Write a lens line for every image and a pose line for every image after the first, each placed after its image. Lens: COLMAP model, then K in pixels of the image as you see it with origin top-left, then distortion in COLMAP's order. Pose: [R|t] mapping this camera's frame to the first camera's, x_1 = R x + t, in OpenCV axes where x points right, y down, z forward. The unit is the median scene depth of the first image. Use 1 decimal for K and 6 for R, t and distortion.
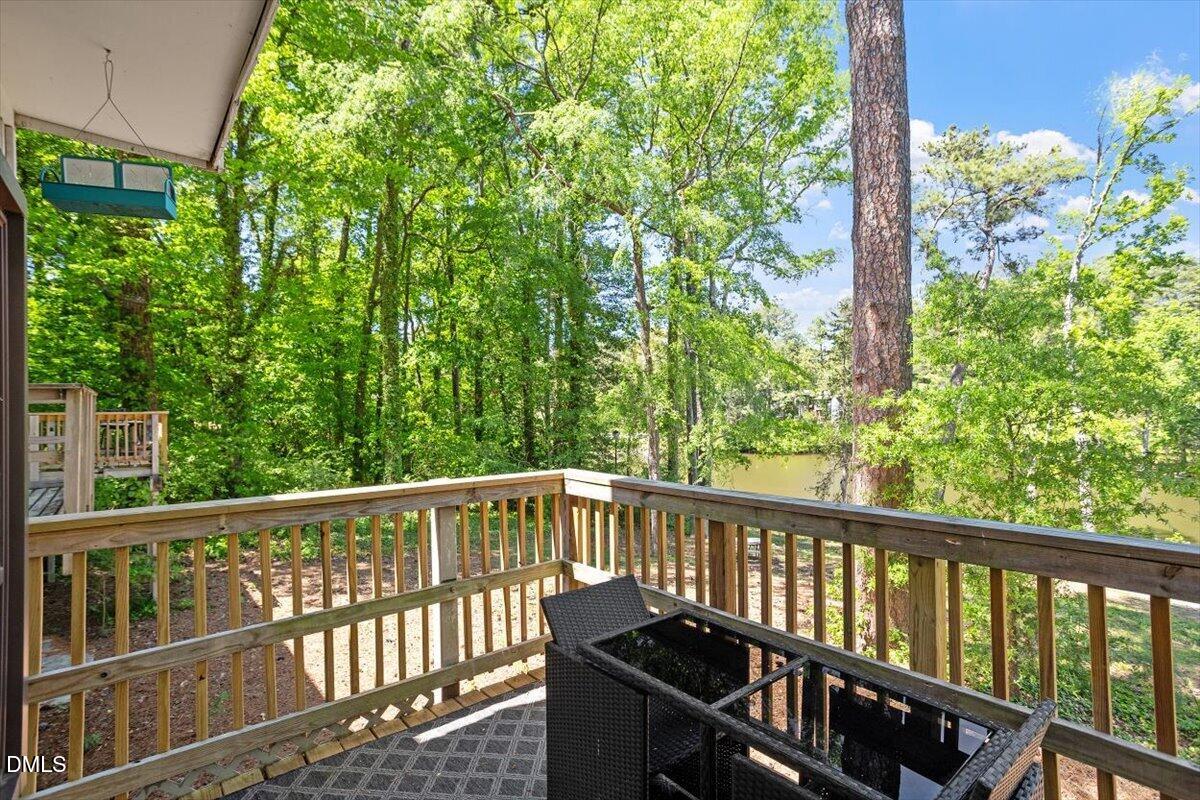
lens RADIAL K [[562.5, 0, 602.6], [0, 562.5, 394.2], [0, 0, 1]] dist [0.000777, 0.001162]
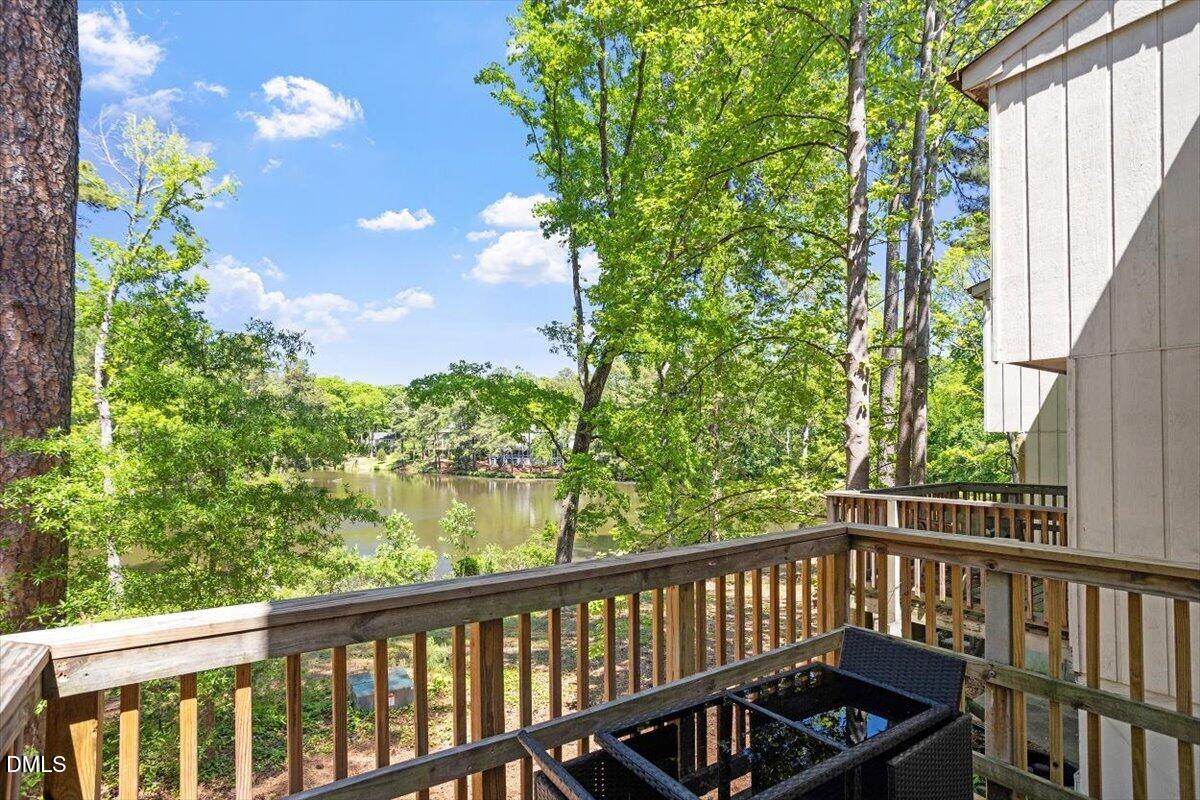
lens RADIAL K [[590.1, 0, 604.7], [0, 590.1, 417.3], [0, 0, 1]] dist [0.002751, 0.001267]
pose [[0.101835, 0.053167, 0.993380, -0.159704], [-0.024380, 0.998404, -0.050936, -0.001688], [-0.994503, -0.019031, 0.102969, 0.211919]]
